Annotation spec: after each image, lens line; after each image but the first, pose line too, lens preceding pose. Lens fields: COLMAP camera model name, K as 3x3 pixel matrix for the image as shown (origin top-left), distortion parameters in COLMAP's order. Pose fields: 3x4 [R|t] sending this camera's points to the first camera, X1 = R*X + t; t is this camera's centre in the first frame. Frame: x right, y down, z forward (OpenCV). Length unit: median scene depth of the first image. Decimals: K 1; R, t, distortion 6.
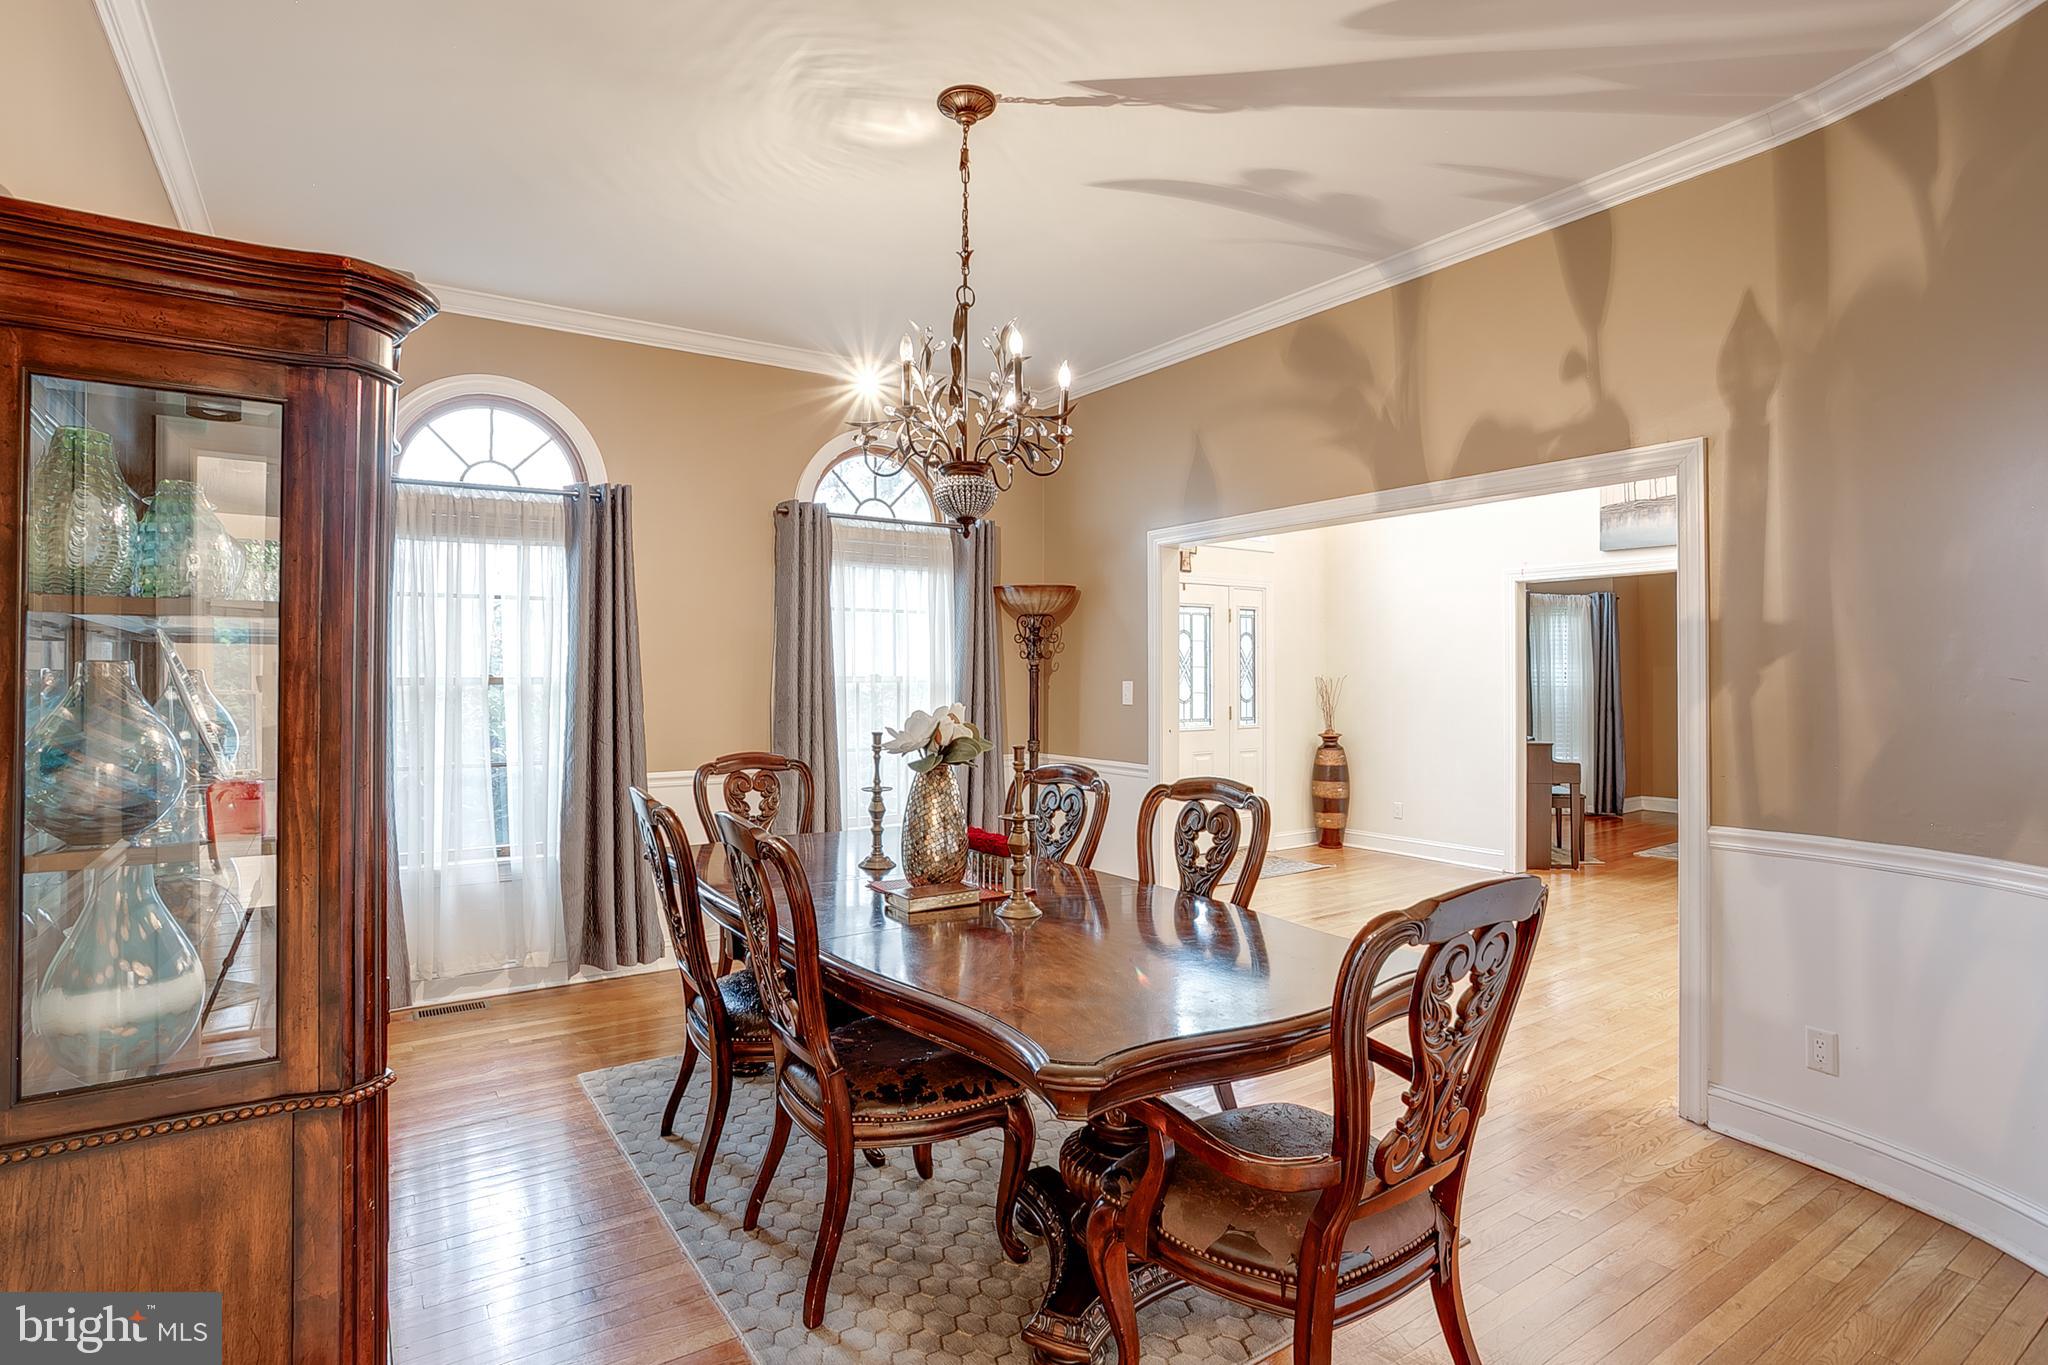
lens RADIAL K [[987.3, 0, 1029.5], [0, 987.3, 682.8], [0, 0, 1]] dist [-0.004285, -0.000152]
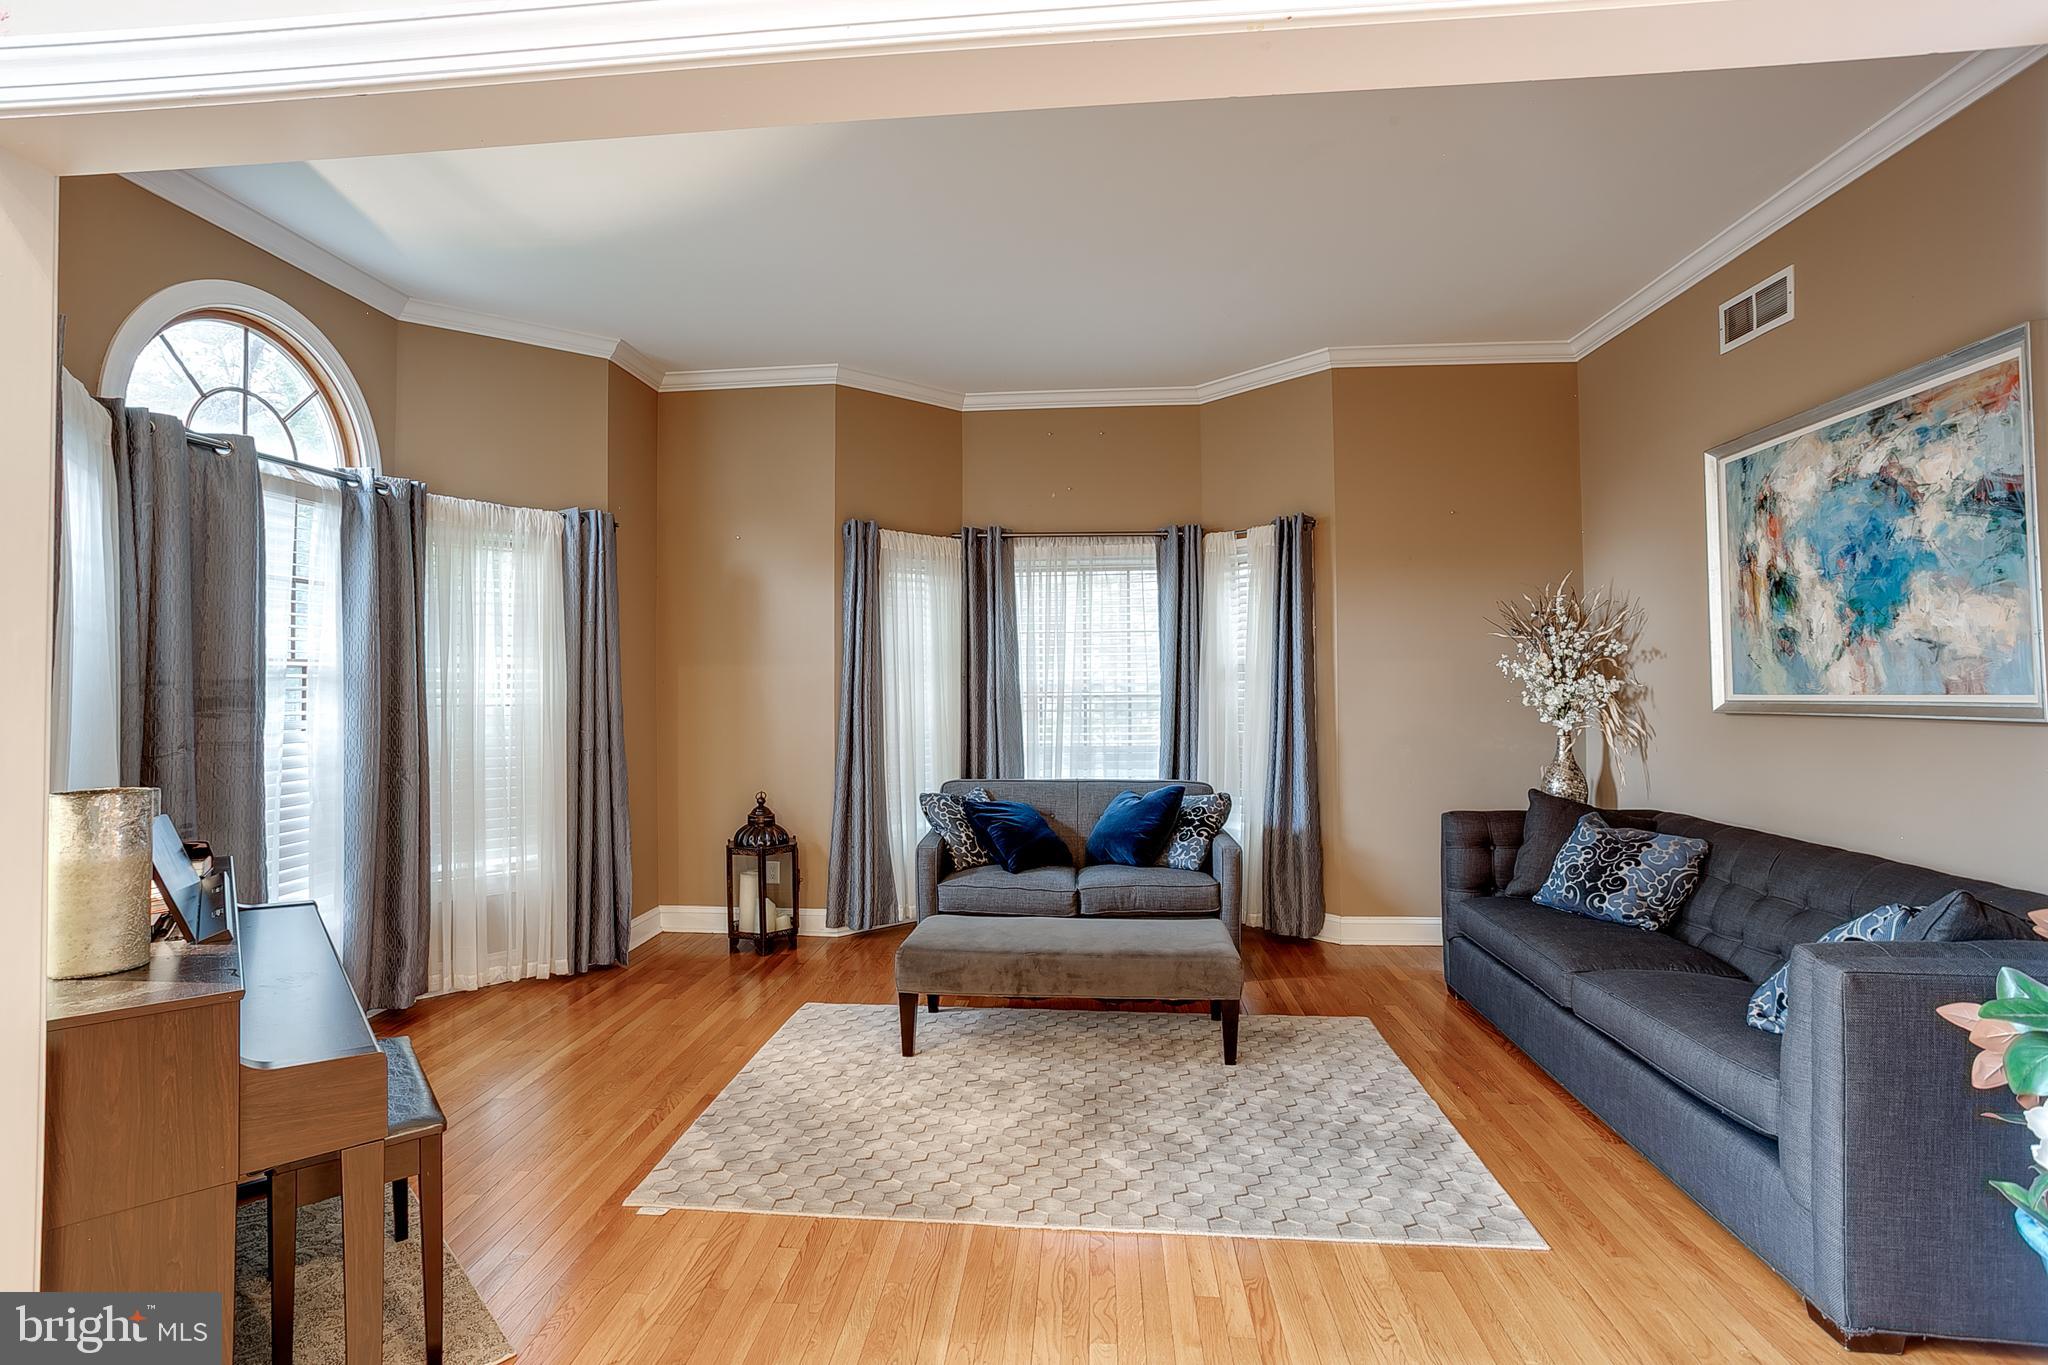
lens RADIAL K [[987.3, 0, 1024.3], [0, 987.3, 679.5], [0, 0, 1]] dist [-0.004285, -0.000152]
pose [[0.609854, -0.002178, 0.792511, 0.327891], [0.010965, 0.999924, -0.005690, -0.002765], [-0.792438, 0.012160, 0.609832, 0.533816]]
